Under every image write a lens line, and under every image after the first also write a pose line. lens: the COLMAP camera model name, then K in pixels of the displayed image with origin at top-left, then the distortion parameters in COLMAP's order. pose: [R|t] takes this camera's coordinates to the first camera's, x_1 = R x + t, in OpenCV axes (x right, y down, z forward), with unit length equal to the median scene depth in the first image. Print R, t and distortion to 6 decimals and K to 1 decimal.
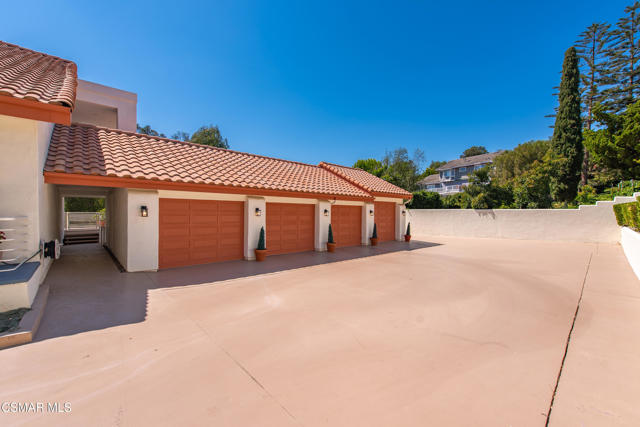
lens RADIAL K [[252.5, 0, 320.6], [0, 252.5, 214.6], [0, 0, 1]] dist [0.006463, -0.001774]
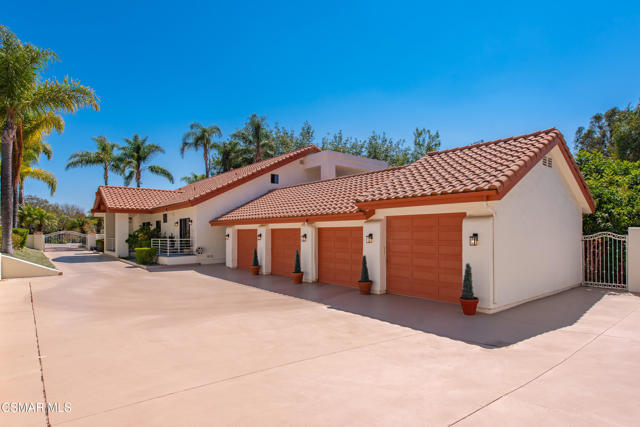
lens RADIAL K [[356.4, 0, 304.6], [0, 356.4, 233.9], [0, 0, 1]] dist [0.005374, 0.000752]
pose [[-0.070340, -0.019841, -0.997326, 0.713628], [-0.017320, 0.999676, -0.018667, 0.001036], [0.997373, 0.015960, -0.070661, 0.637050]]
